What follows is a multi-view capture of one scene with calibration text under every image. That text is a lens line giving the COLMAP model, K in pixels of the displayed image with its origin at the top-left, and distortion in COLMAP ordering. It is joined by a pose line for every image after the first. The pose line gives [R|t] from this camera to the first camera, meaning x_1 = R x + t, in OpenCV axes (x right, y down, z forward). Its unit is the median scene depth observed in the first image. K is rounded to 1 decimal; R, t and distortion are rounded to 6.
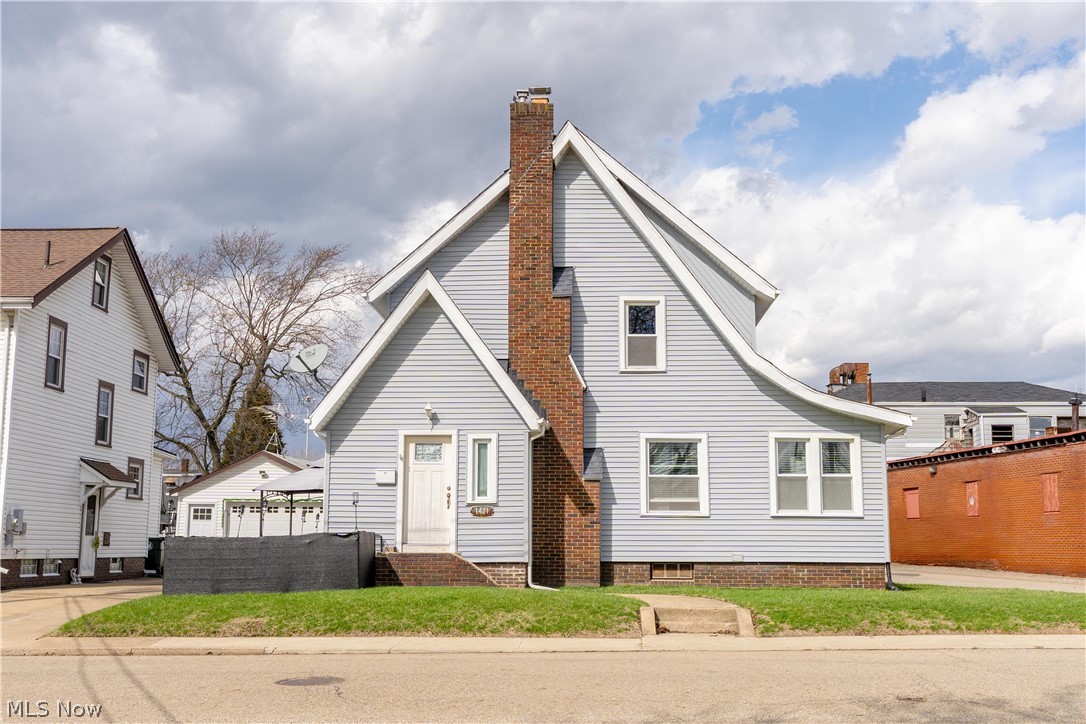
lens RADIAL K [[1220.9, 0, 543.0], [0, 1220.9, 362.0], [0, 0, 1]] dist [0.001583, 0.018883]
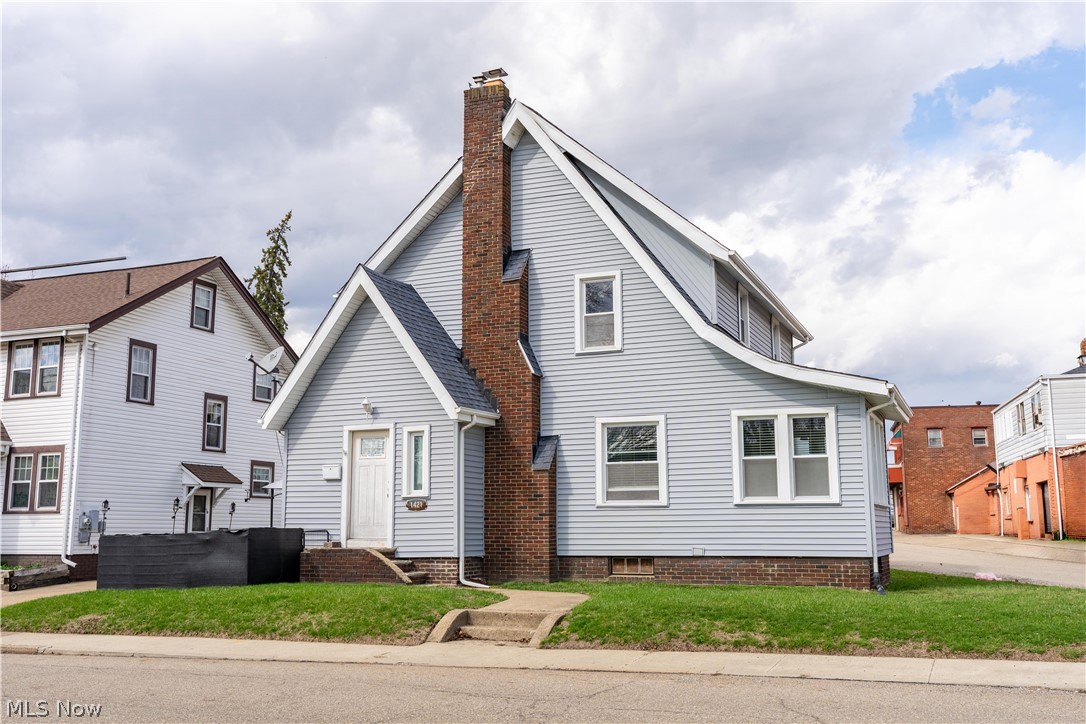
lens RADIAL K [[1078.2, 0, 543.0], [0, 1078.2, 362.0], [0, 0, 1]] dist [0.012469, -0.001896]
pose [[0.933446, -0.064299, -0.352909, 0.340251], [0.062171, 0.997914, -0.017374, 0.027511], [0.353290, -0.005723, 0.935496, 0.214967]]
